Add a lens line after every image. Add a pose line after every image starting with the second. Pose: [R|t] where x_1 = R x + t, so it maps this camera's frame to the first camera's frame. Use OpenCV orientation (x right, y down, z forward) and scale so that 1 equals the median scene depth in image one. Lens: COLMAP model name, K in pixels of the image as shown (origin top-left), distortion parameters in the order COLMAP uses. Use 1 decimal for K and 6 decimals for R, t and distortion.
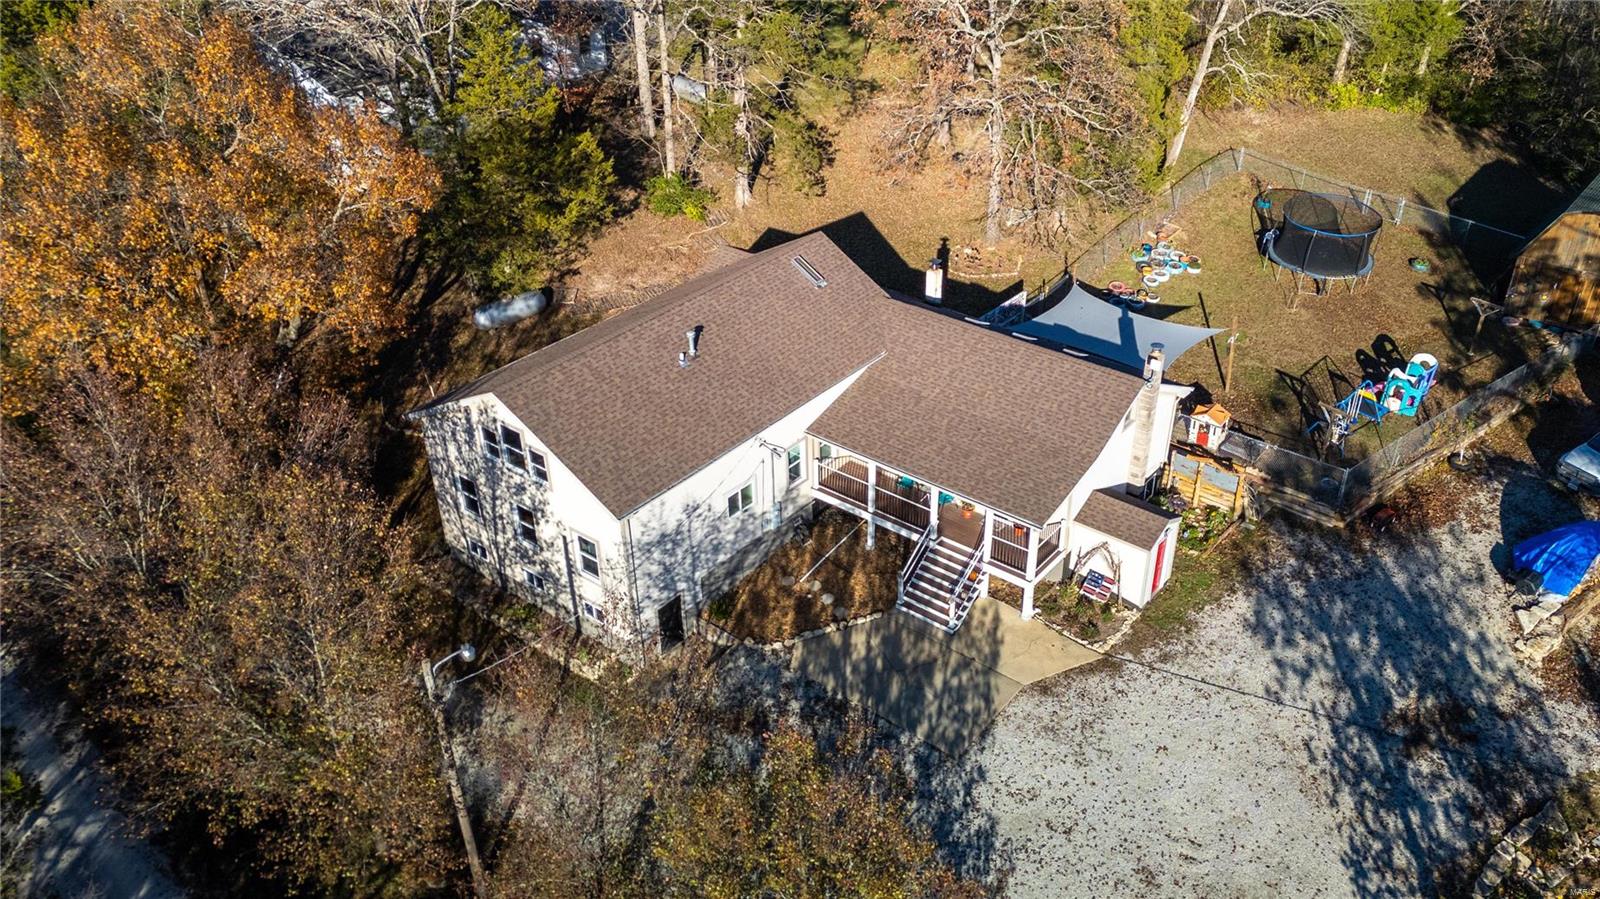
lens RADIAL K [[1331.6, 0, 876.3], [0, 1331.6, 495.6], [0, 0, 1]] dist [0.143745, -0.204162]
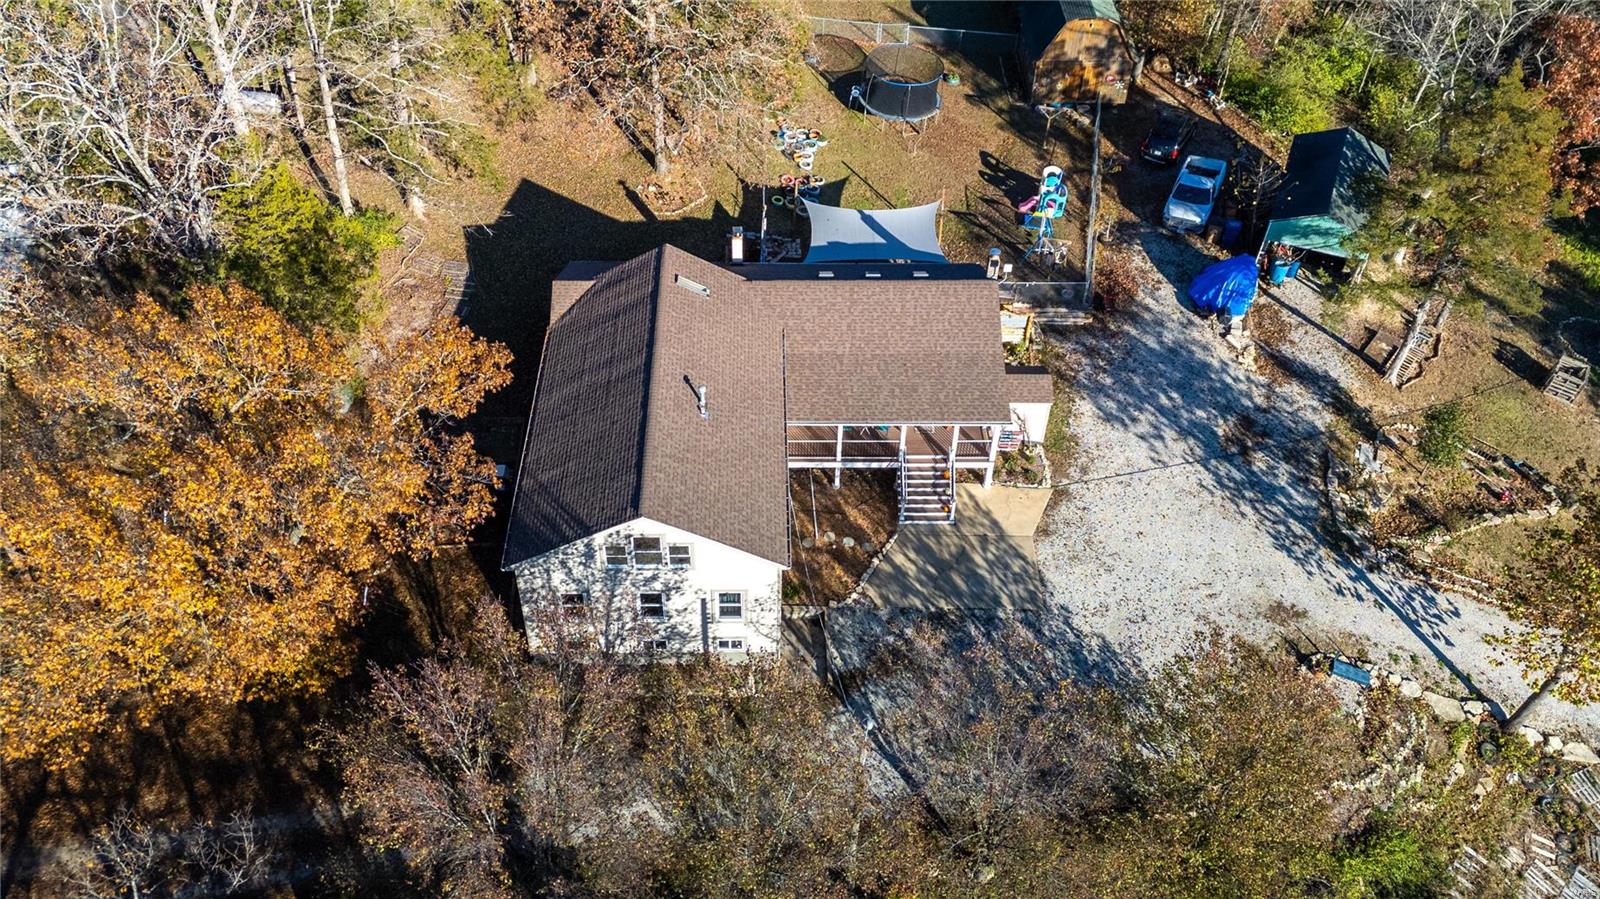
lens RADIAL K [[1308.2, 0, 810.7], [0, 1308.2, 455.1], [0, 0, 1]] dist [0.185250, -0.195395]
pose [[0.790012, -0.420985, 0.445705, -0.586418], [0.332512, 0.904982, 0.265412, -0.335477], [-0.515090, -0.061476, 0.854929, 0.001373]]
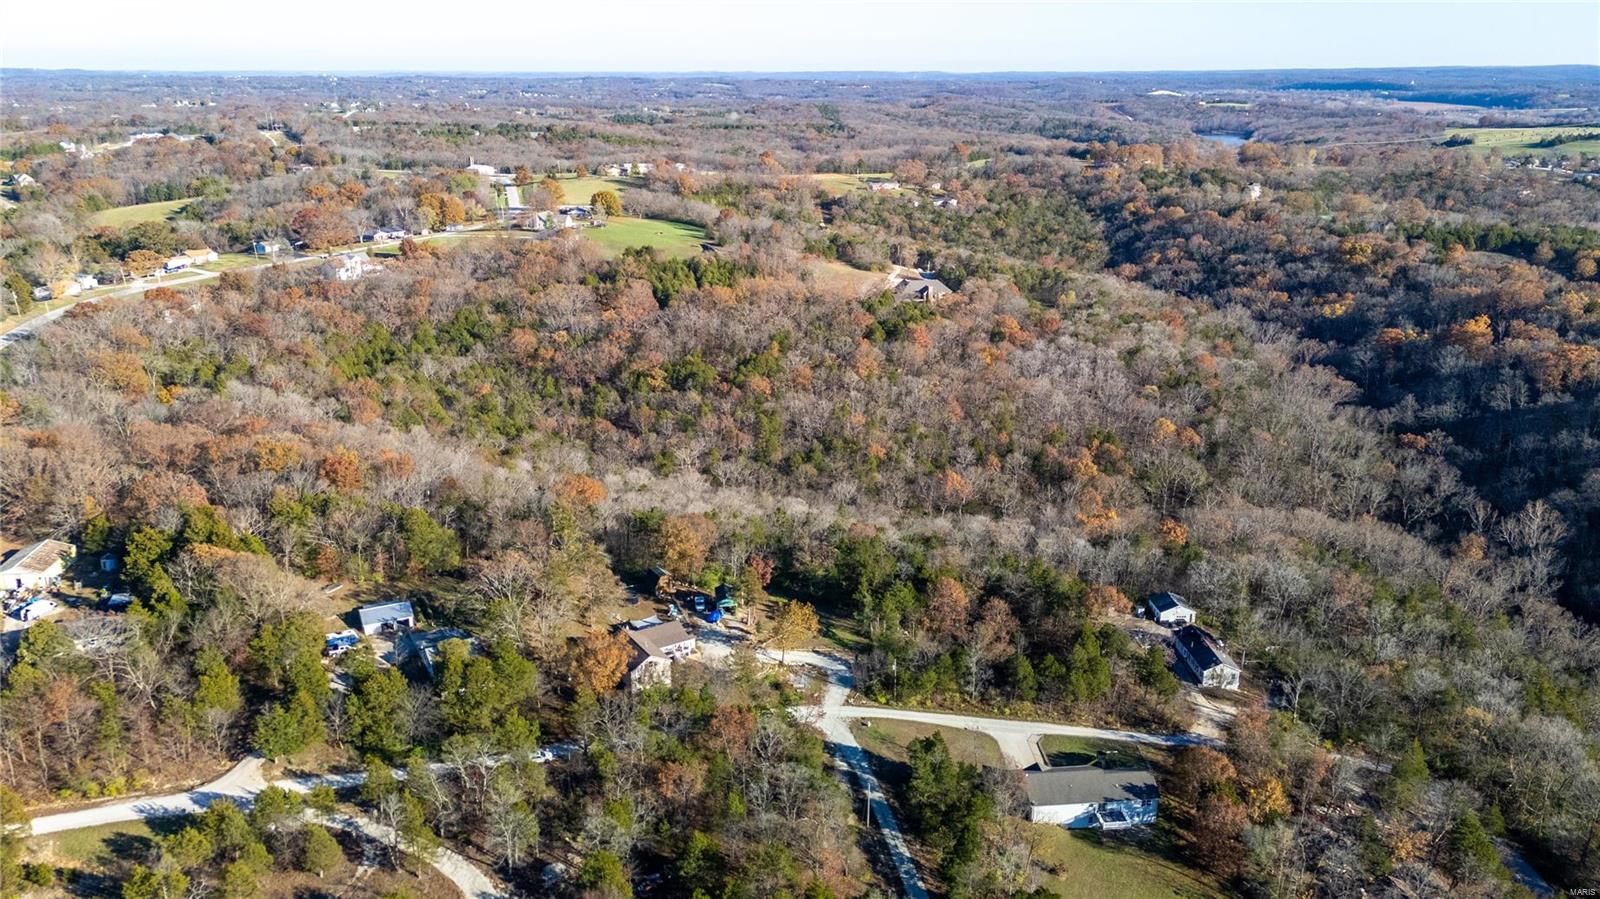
lens RADIAL K [[1193.9, 0, 800.7], [0, 1193.9, 398.5], [0, 0, 1]] dist [0.117399, -0.134975]
pose [[0.373878, -0.266222, 0.888449, -4.899721], [0.534801, 0.844514, 0.028001, -0.910066], [-0.757762, 0.464675, 0.458120, -2.936915]]
